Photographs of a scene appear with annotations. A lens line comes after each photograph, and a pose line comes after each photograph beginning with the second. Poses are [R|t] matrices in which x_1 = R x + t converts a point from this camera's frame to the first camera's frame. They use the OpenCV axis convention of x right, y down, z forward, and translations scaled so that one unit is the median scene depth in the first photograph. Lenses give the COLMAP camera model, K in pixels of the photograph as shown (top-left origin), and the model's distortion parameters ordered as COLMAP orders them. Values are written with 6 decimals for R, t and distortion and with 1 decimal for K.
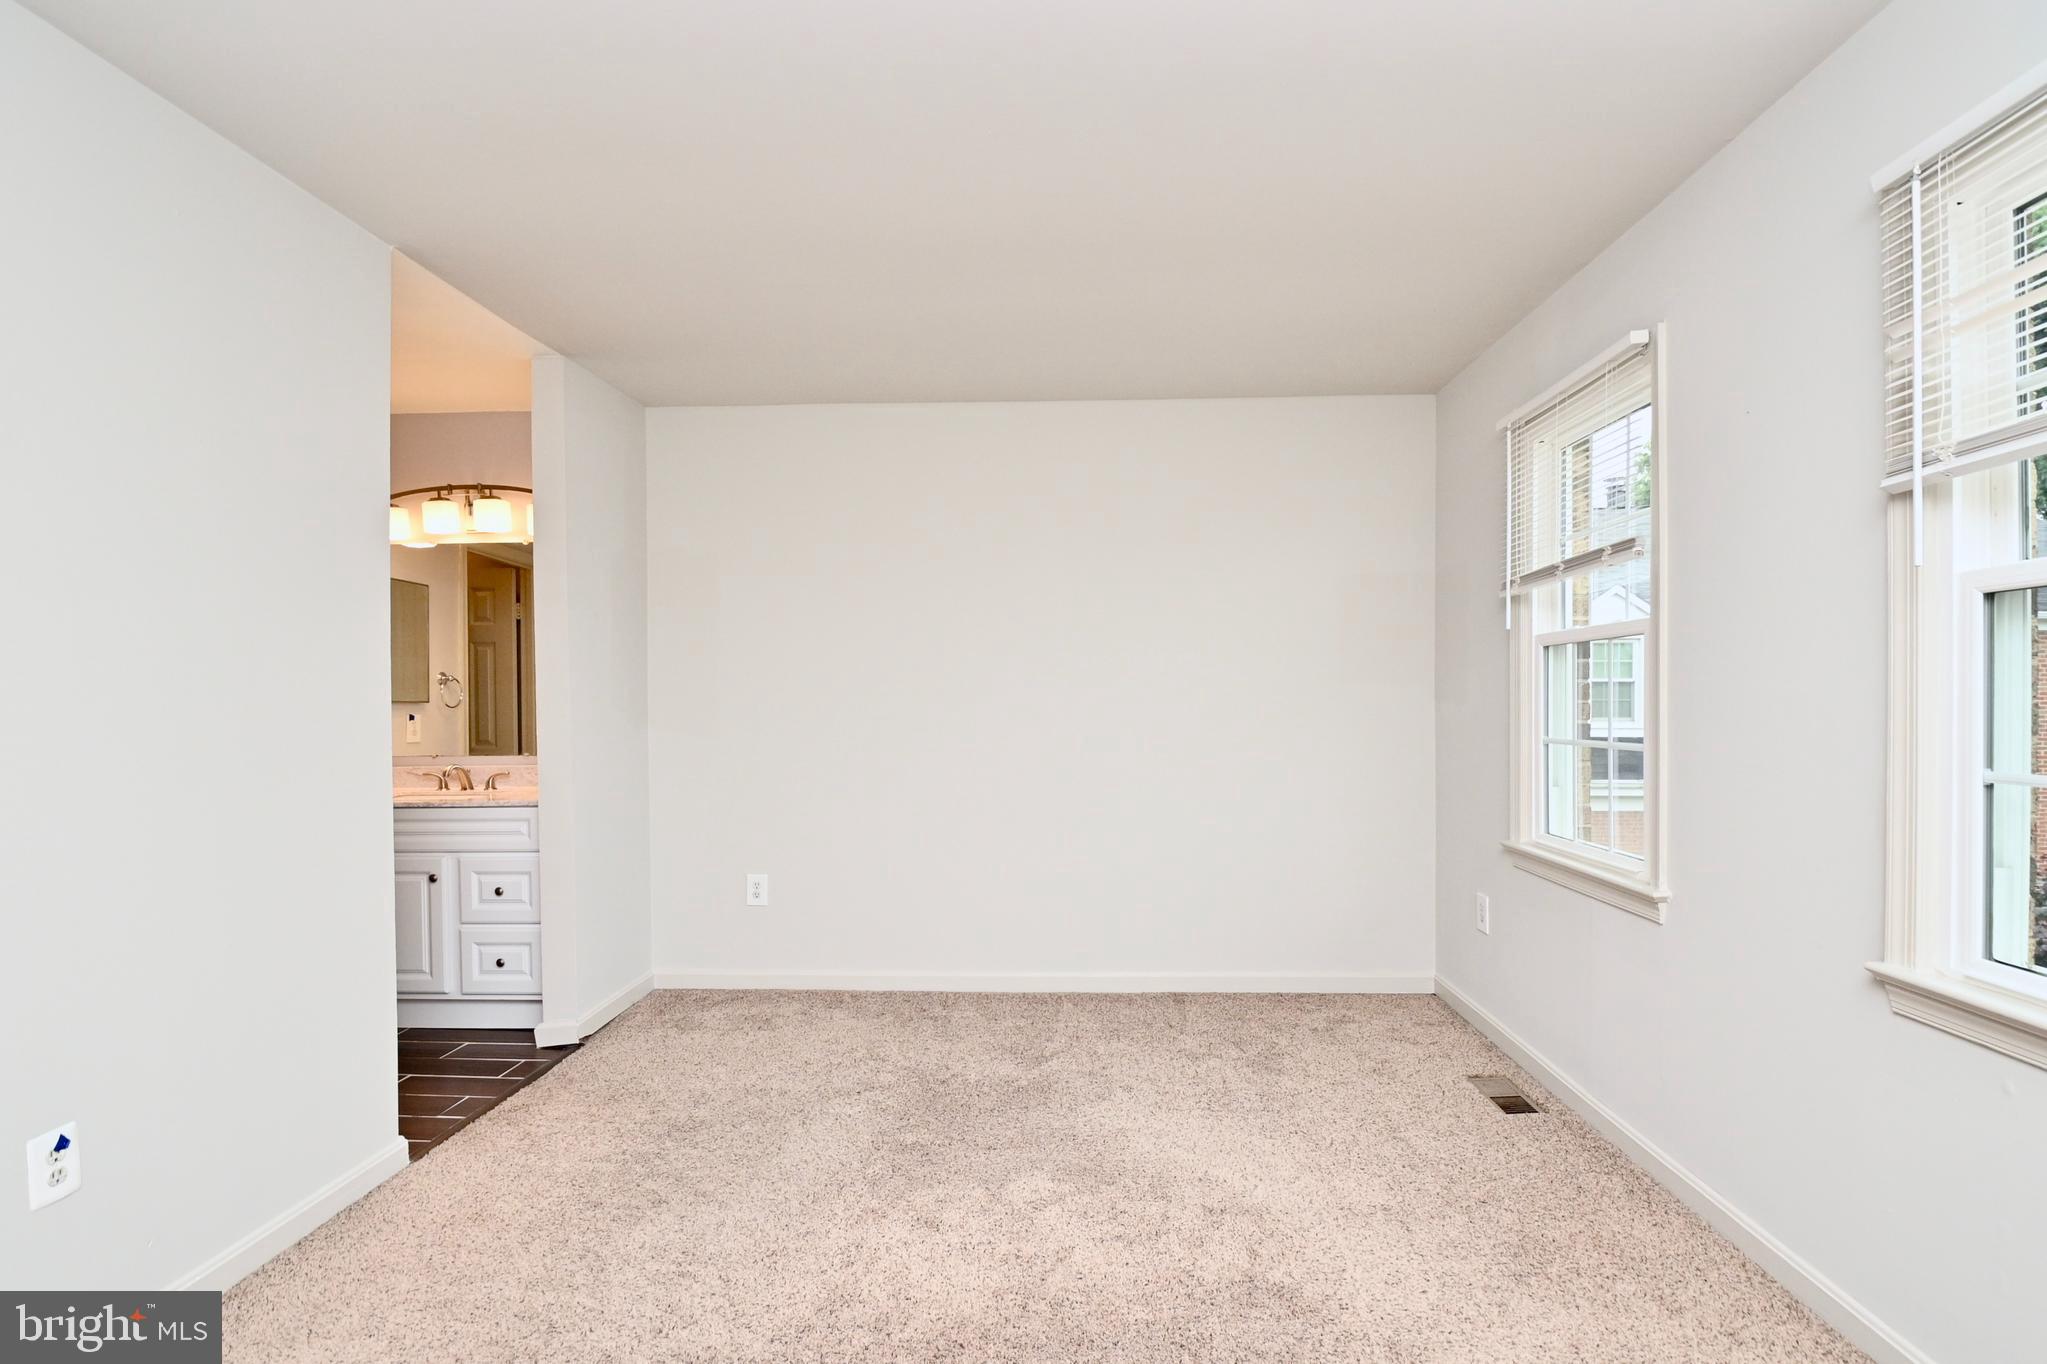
lens RADIAL K [[937.5, 0, 1024.0], [0, 937.5, 699.6], [0, 0, 1]] dist [-0.003437, -0.004335]
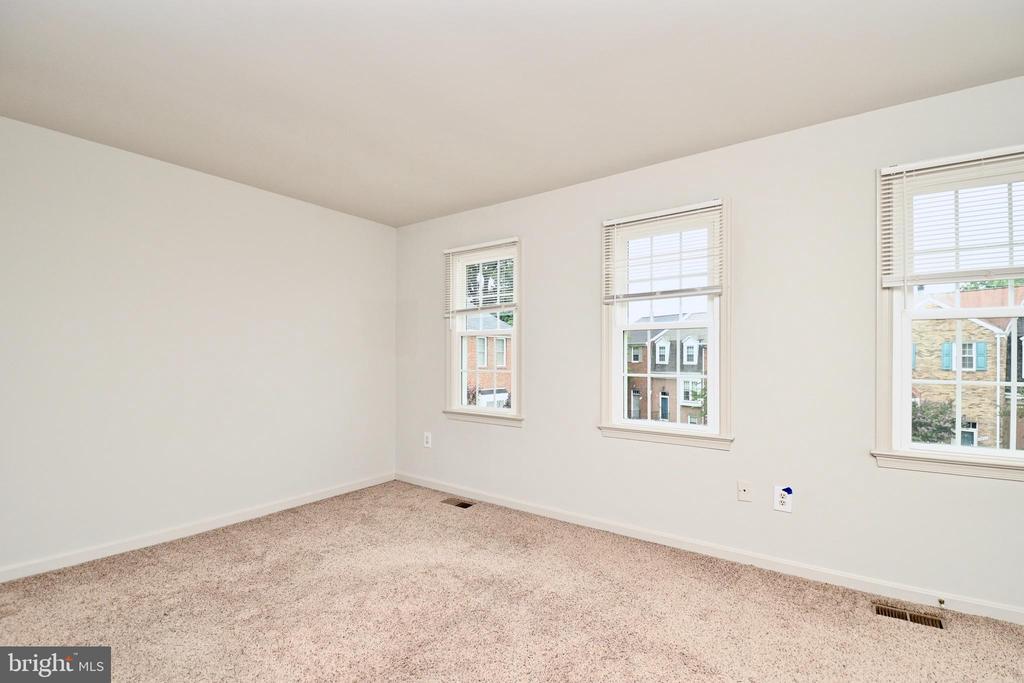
lens RADIAL K [[469.0, 0, 511.2], [0, 469.0, 342.8], [0, 0, 1]] dist [-0.003437, -0.004335]
pose [[0.538658, 0.038085, 0.841664, -0.488092], [-0.009617, 0.999191, -0.039058, 0.013306], [-0.842470, 0.012945, 0.538588, 0.132292]]
